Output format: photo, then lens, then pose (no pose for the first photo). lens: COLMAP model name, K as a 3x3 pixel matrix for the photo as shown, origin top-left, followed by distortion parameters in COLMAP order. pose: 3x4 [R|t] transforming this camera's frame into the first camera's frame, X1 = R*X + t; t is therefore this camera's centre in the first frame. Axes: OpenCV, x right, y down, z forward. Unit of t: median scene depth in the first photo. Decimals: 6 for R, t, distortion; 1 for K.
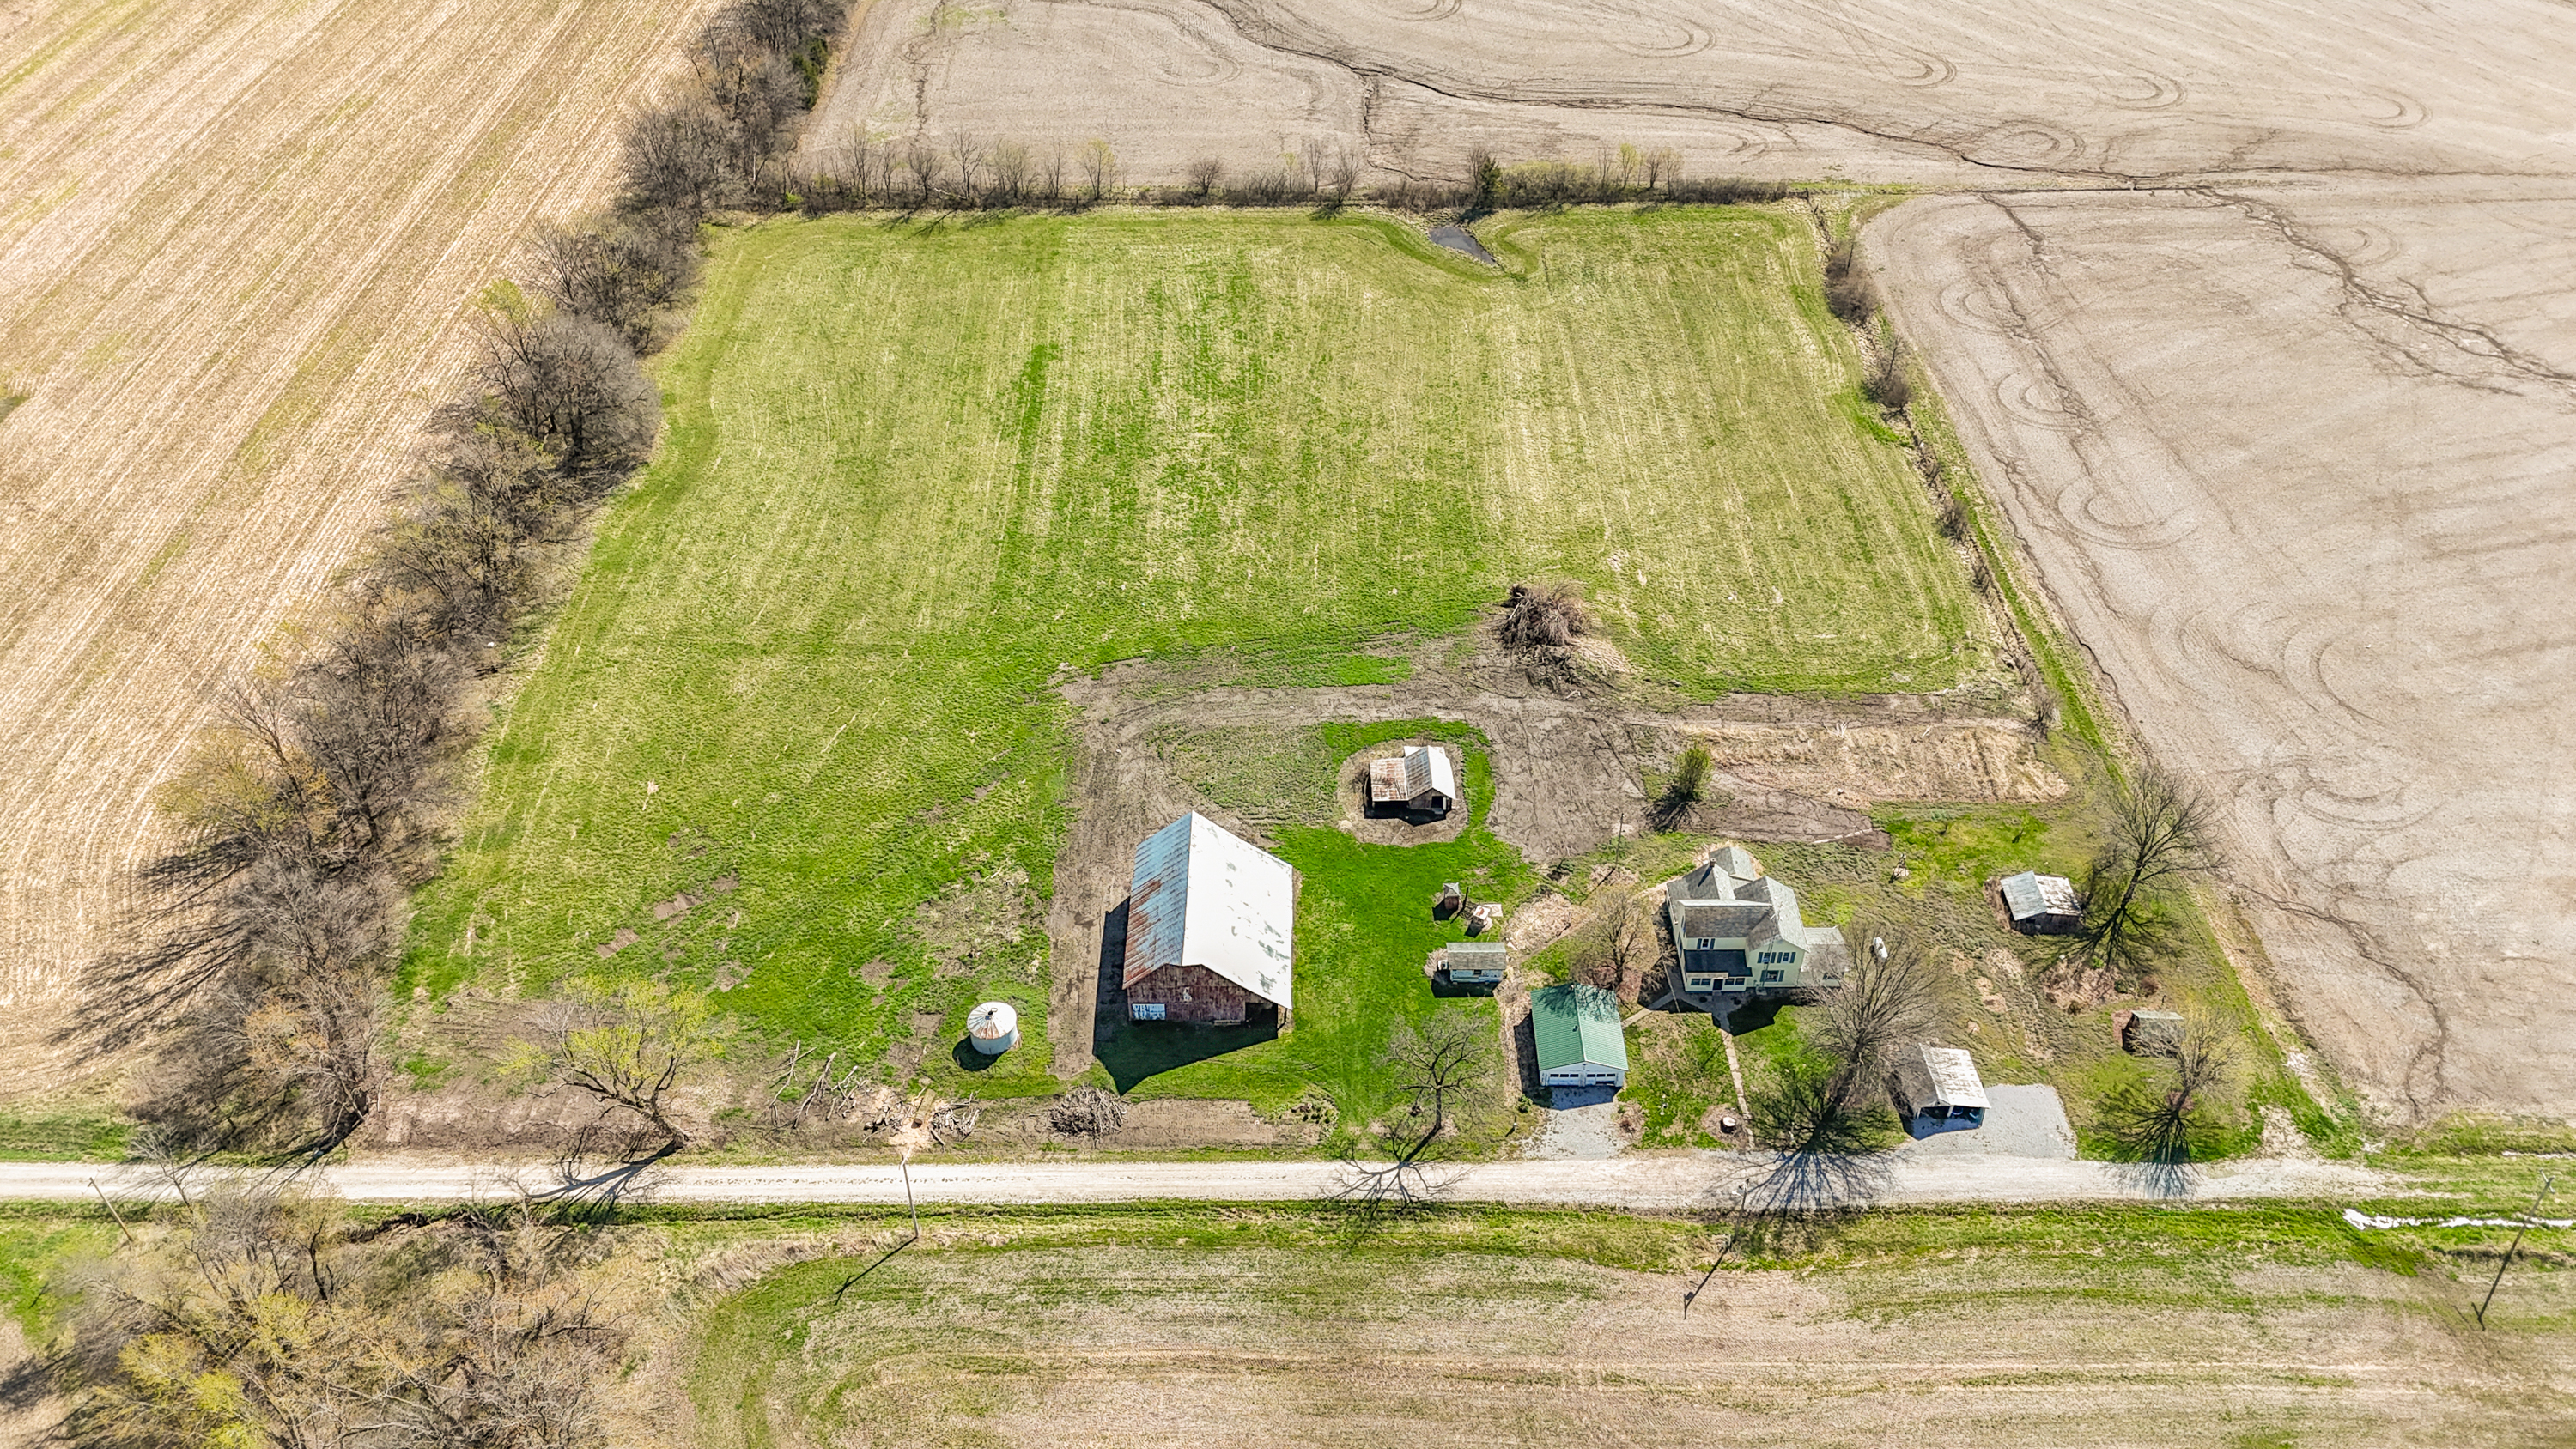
lens RADIAL K [[1884.4, 0, 1289.6], [0, 1884.4, 717.8], [0, 0, 1]] dist [0.090750, -0.090594]
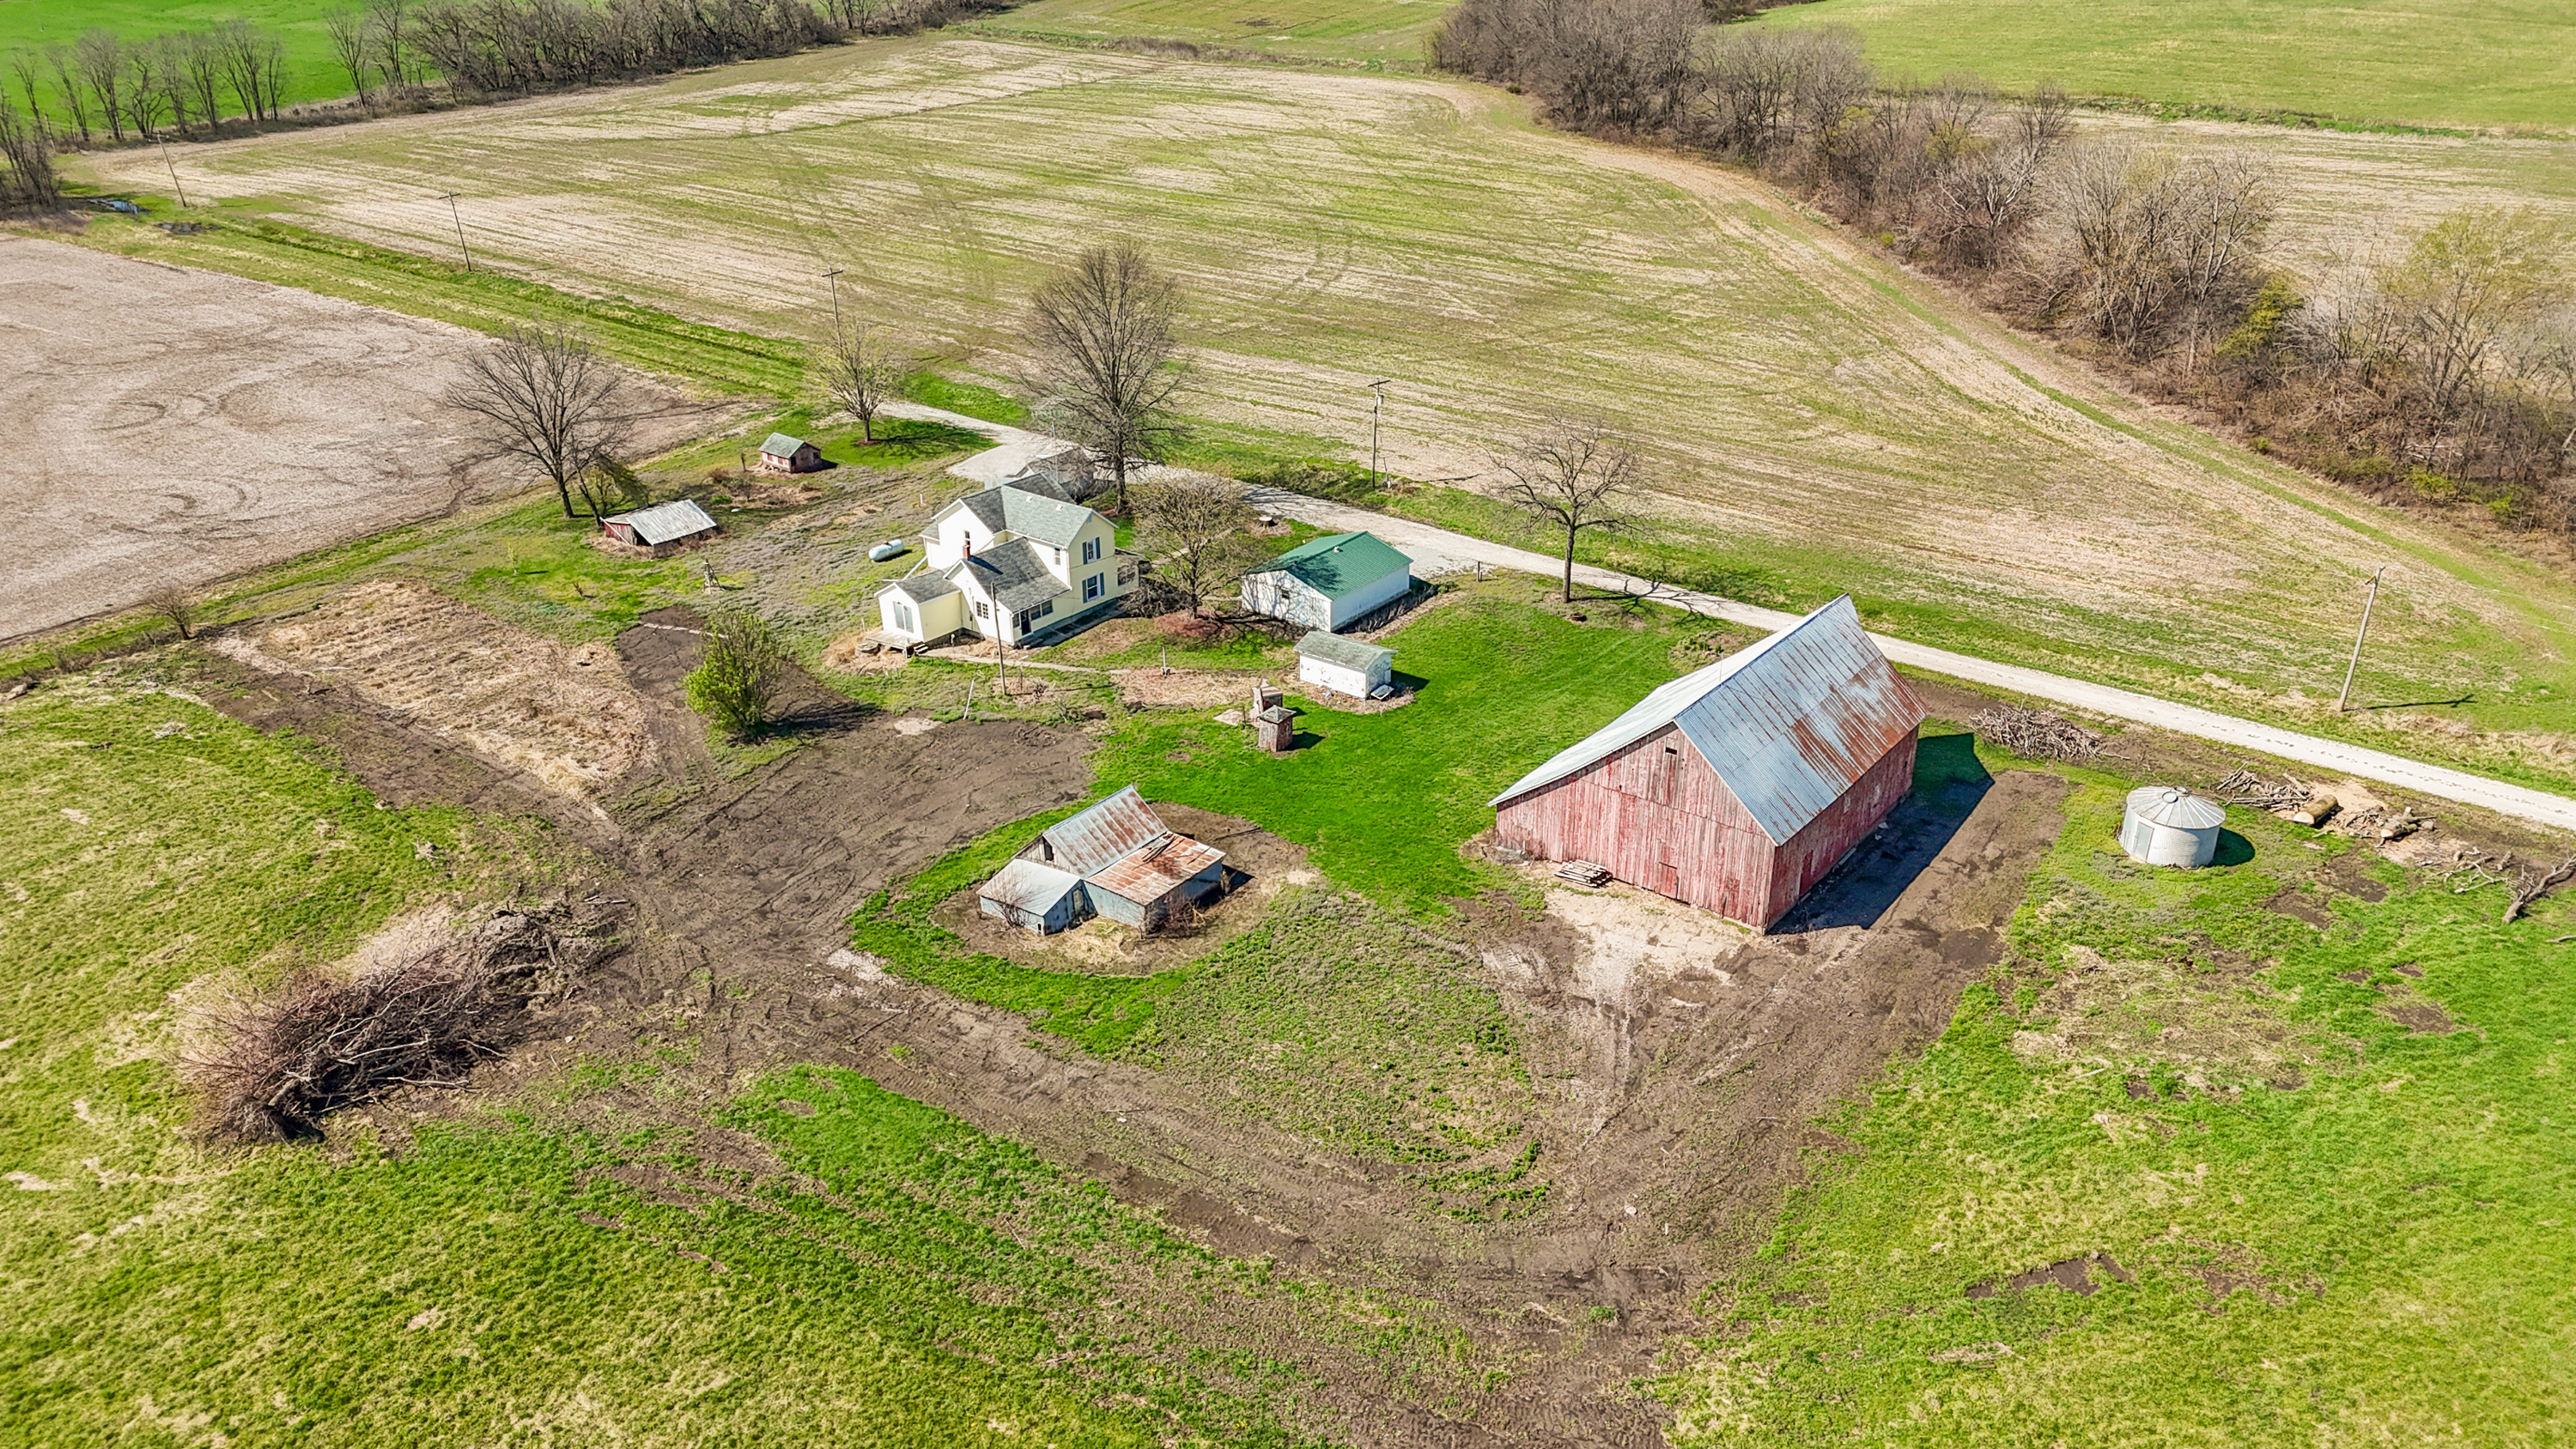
lens RADIAL K [[1884.4, 0, 1289.6], [0, 1884.4, 717.8], [0, 0, 1]] dist [0.090750, -0.090594]
pose [[-0.799629, -0.241175, 0.549934, -0.249027], [0.396617, 0.475504, 0.785233, -0.382309], [-0.450875, 0.846009, -0.284572, 1.247988]]
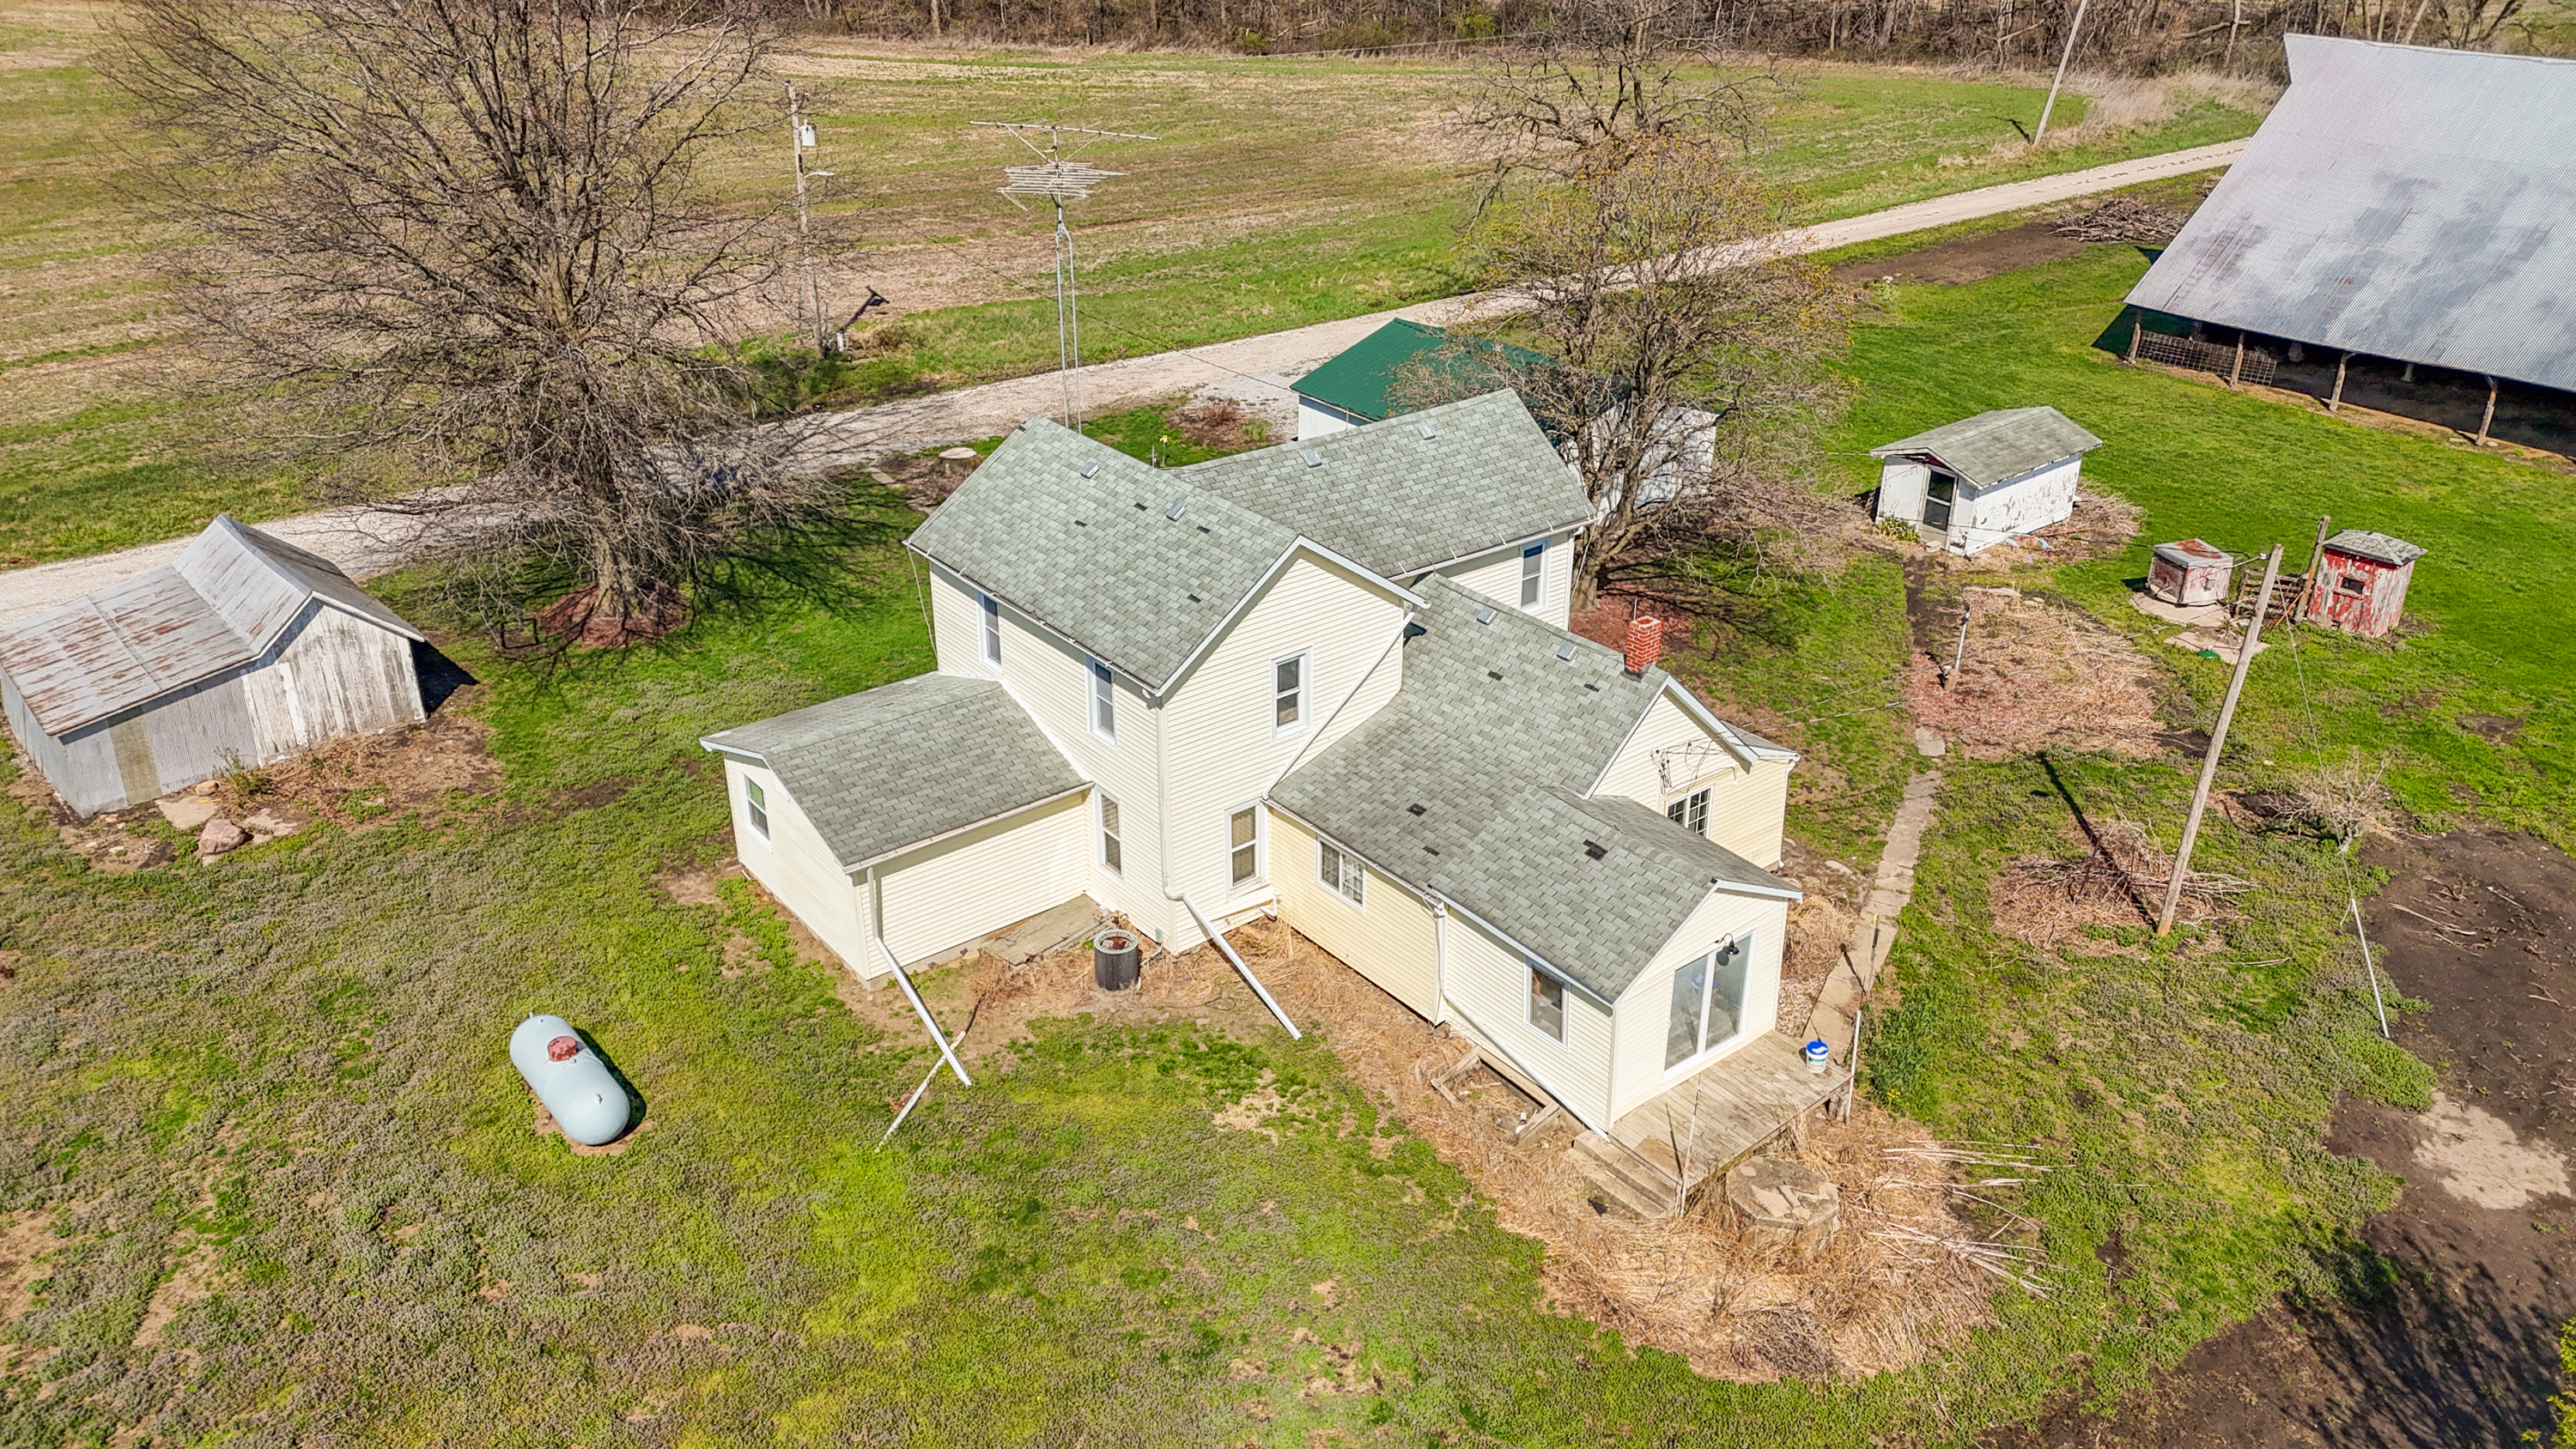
lens RADIAL K [[1884.4, 0, 1289.6], [0, 1884.4, 717.8], [0, 0, 1]] dist [0.090750, -0.090594]
pose [[-0.783699, 0.283309, -0.552767, 0.357891], [-0.399472, 0.451579, 0.797809, -0.040266], [0.475644, 0.846057, -0.240728, 1.086333]]
